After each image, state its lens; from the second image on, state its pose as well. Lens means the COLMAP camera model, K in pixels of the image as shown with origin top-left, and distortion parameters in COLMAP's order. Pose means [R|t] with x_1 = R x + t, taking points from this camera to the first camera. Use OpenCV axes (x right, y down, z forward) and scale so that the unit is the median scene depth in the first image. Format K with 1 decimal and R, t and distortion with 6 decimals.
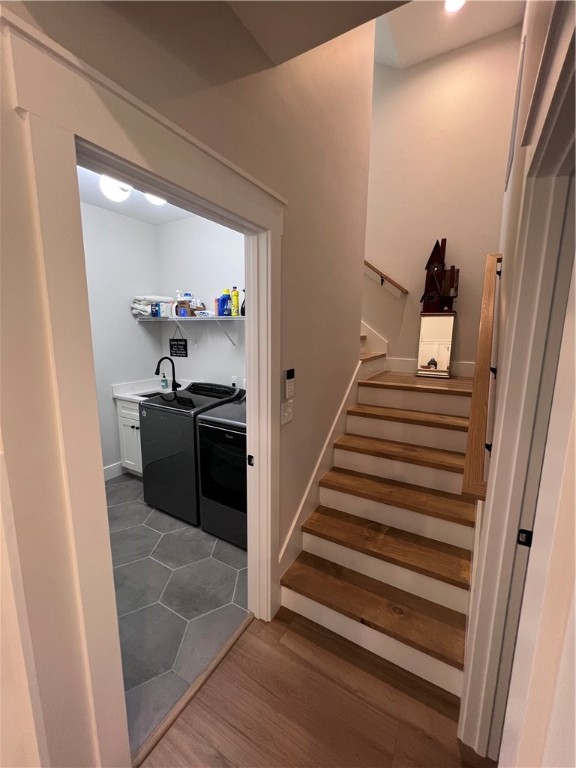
lens RADIAL K [[315.4, 0, 288.2], [0, 315.4, 383.3], [0, 0, 1]] dist [-0.000252, -0.000003]
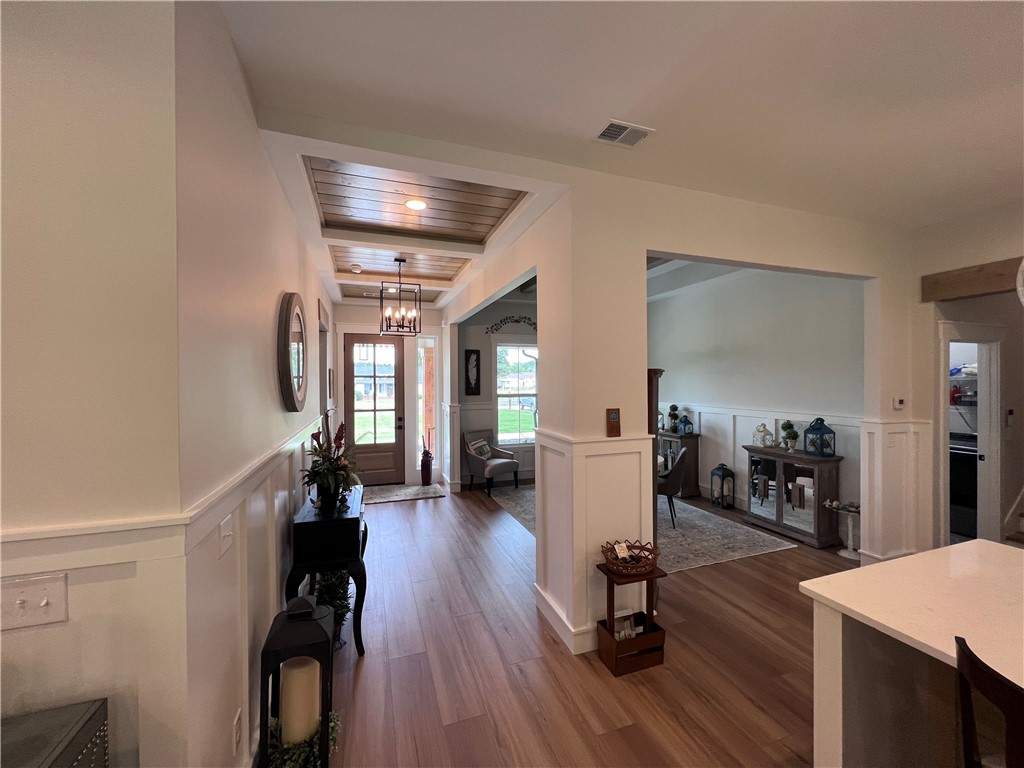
lens RADIAL K [[411.0, 0, 513.8], [0, 411.0, 381.7], [0, 0, 1]] dist [0.003453, 0.000216]
pose [[0.761524, -0.016308, -0.647931, -0.631647], [-0.095622, 0.985917, -0.137202, 0.399699], [0.641044, 0.166439, 0.749240, -2.652131]]
